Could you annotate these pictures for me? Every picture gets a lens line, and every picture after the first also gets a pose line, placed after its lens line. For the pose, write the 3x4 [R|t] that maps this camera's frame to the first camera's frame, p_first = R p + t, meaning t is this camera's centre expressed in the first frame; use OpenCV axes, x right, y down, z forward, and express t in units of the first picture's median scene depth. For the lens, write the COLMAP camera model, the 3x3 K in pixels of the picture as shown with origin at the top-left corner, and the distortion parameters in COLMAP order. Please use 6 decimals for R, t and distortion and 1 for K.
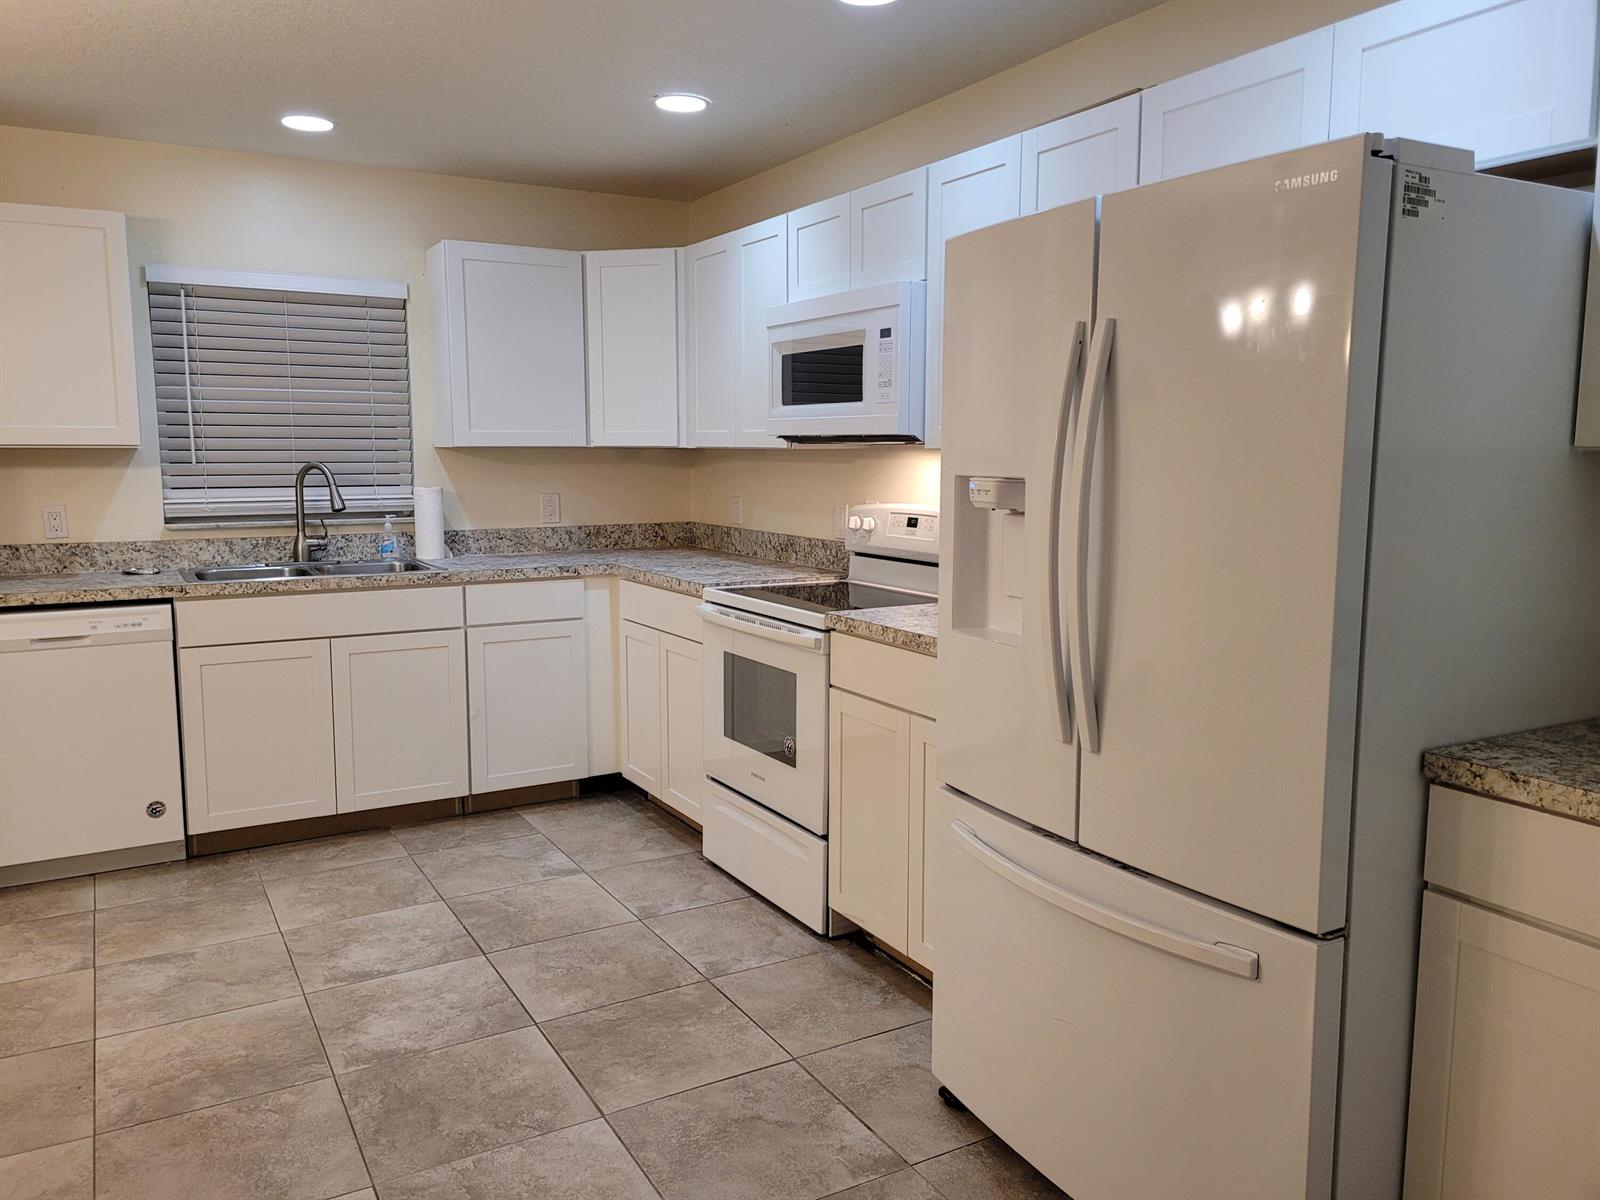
lens RADIAL K [[1196.7, 0, 790.1], [0, 1196.7, 586.9], [0, 0, 1]] dist [0.063489, -0.054889]
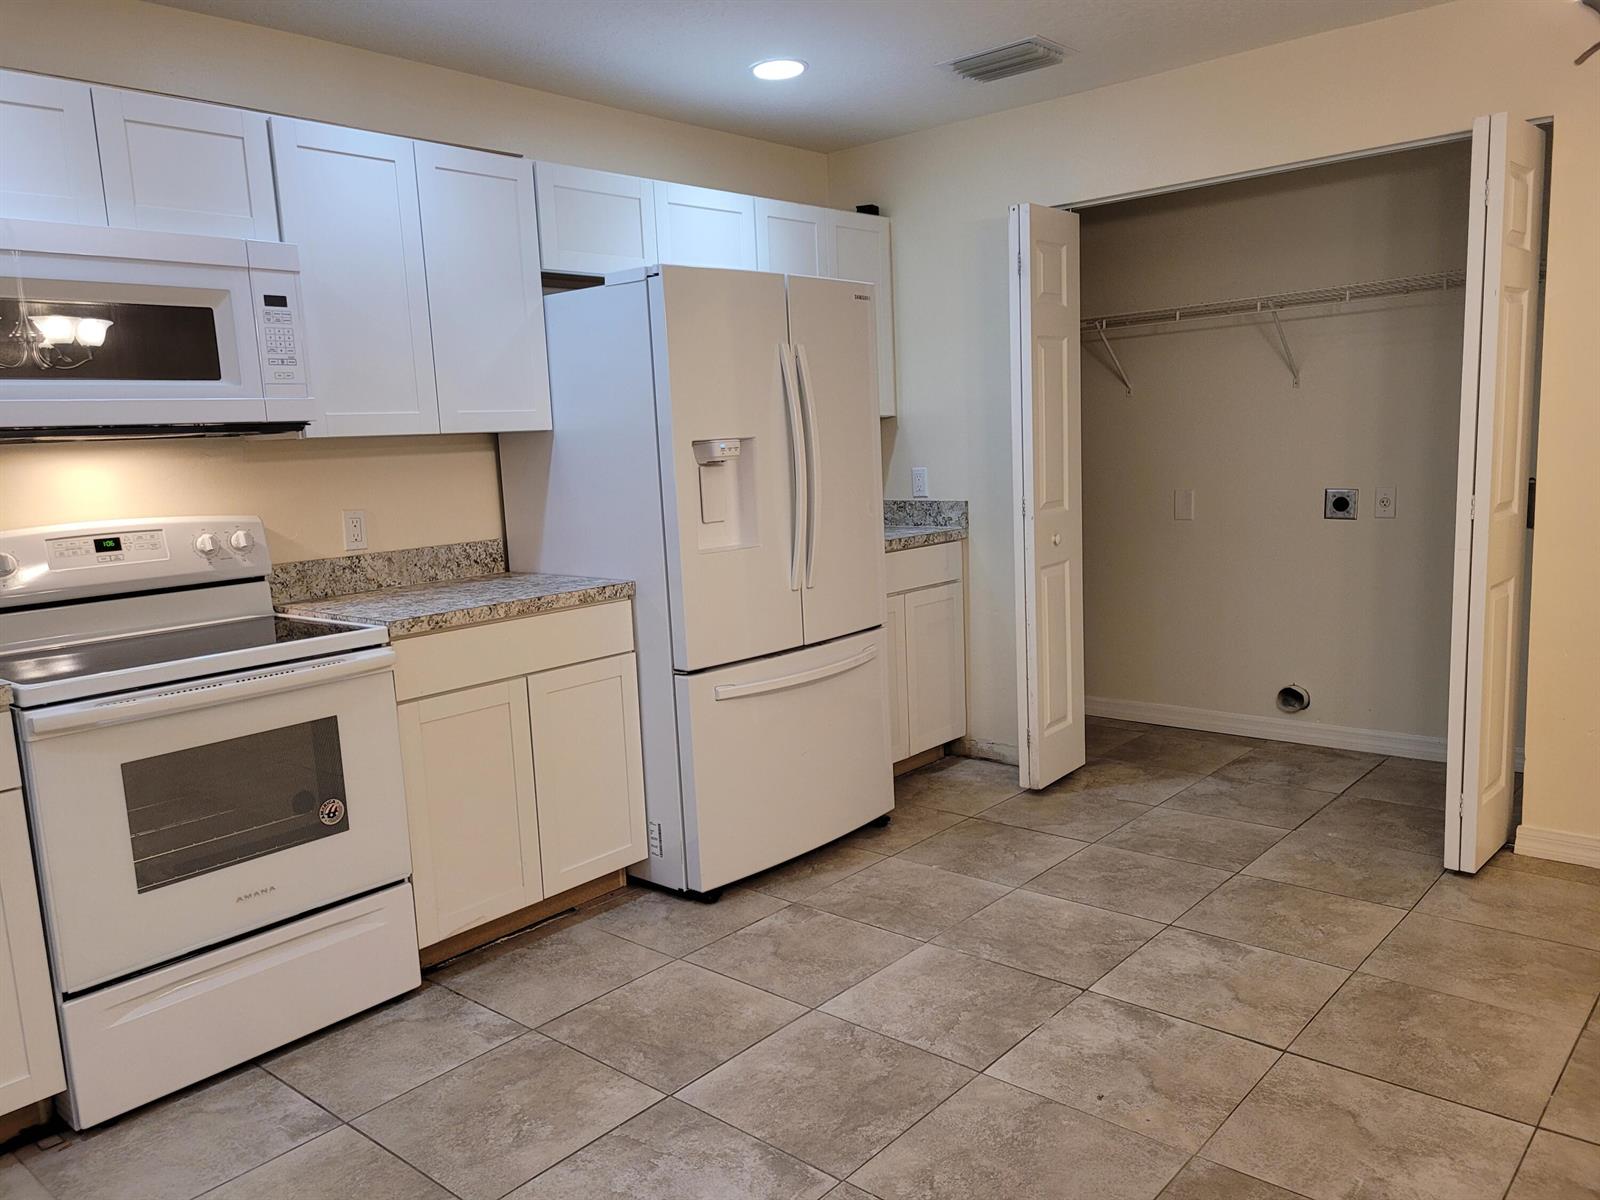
lens RADIAL K [[1196.7, 0, 790.9], [0, 1196.7, 609.6], [0, 0, 1]] dist [0.063489, -0.054889]
pose [[-0.321704, -0.127520, 0.938214, -0.771616], [0.157479, 0.969882, 0.185822, -0.090700], [-0.933652, 0.207529, -0.291933, 0.850390]]
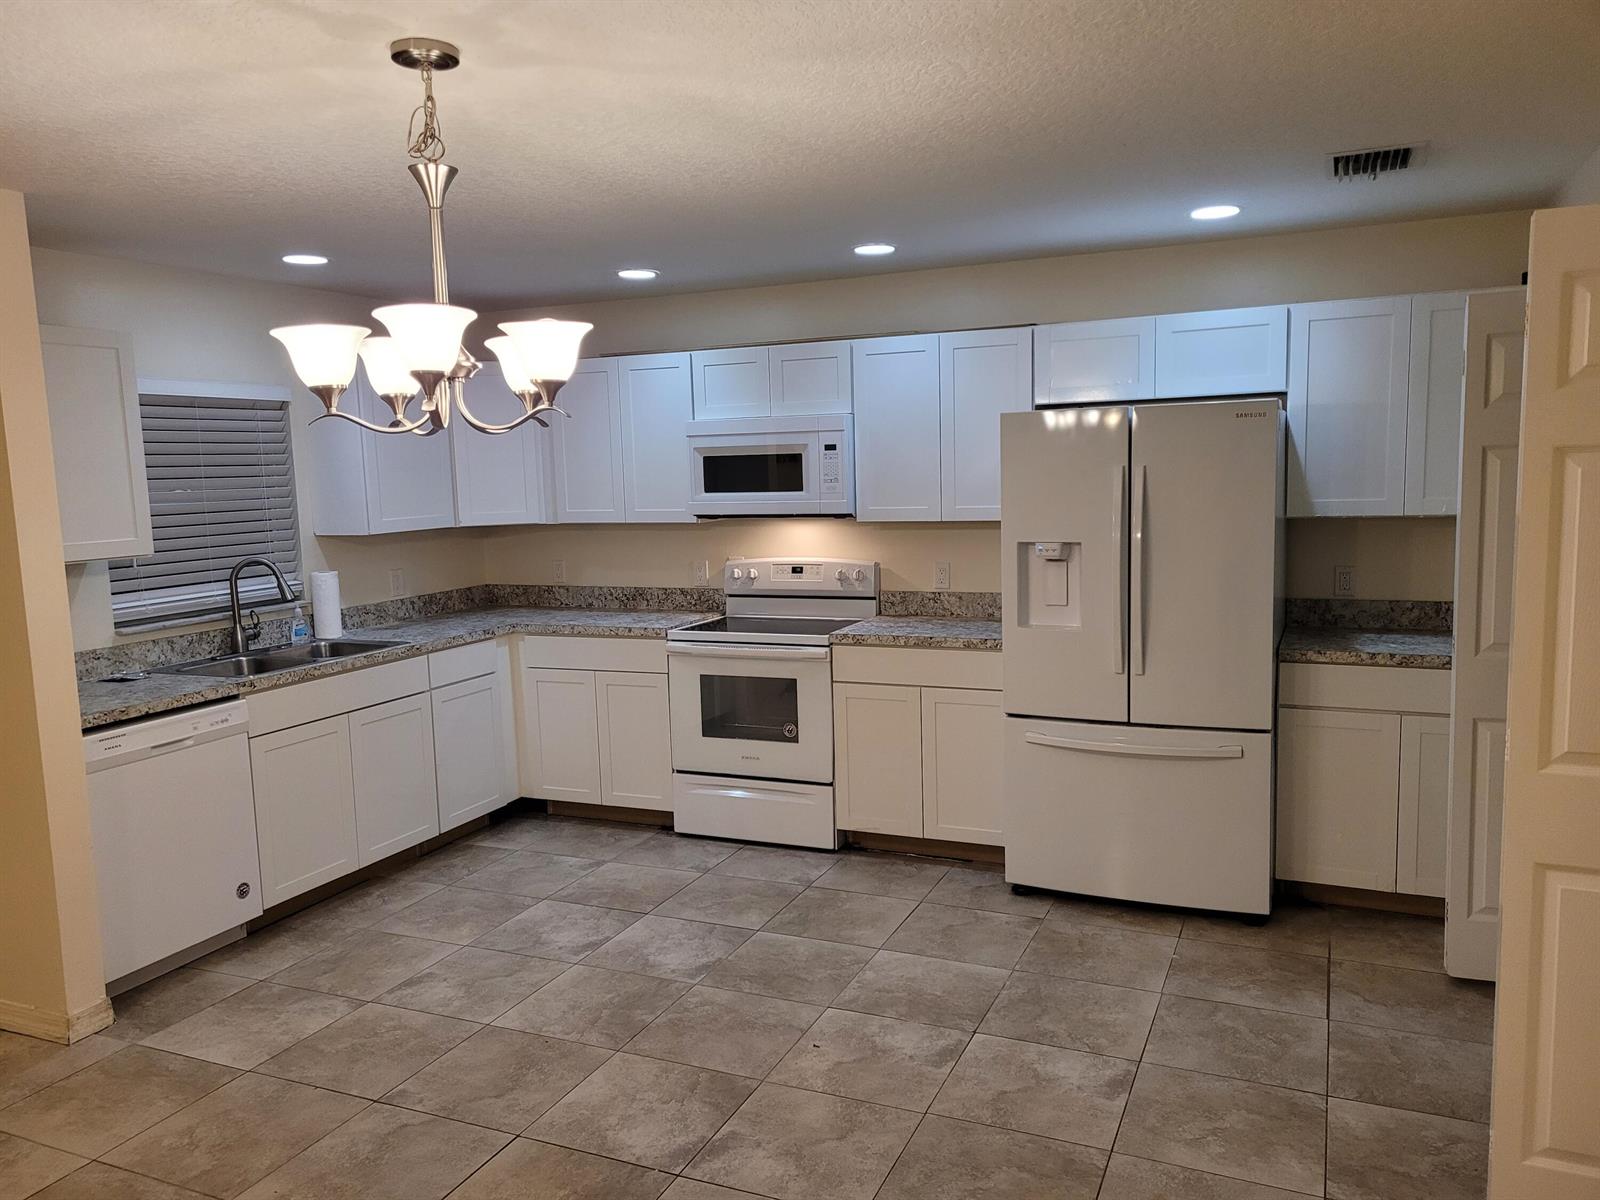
lens RADIAL K [[1196.7, 0, 796.0], [0, 1196.7, 600.6], [0, 0, 1]] dist [0.063489, -0.054889]
pose [[0.806282, -0.092507, 0.584253, -0.765963], [0.099272, 0.994849, 0.020521, -0.047991], [-0.583142, 0.041454, 0.811312, -0.175971]]
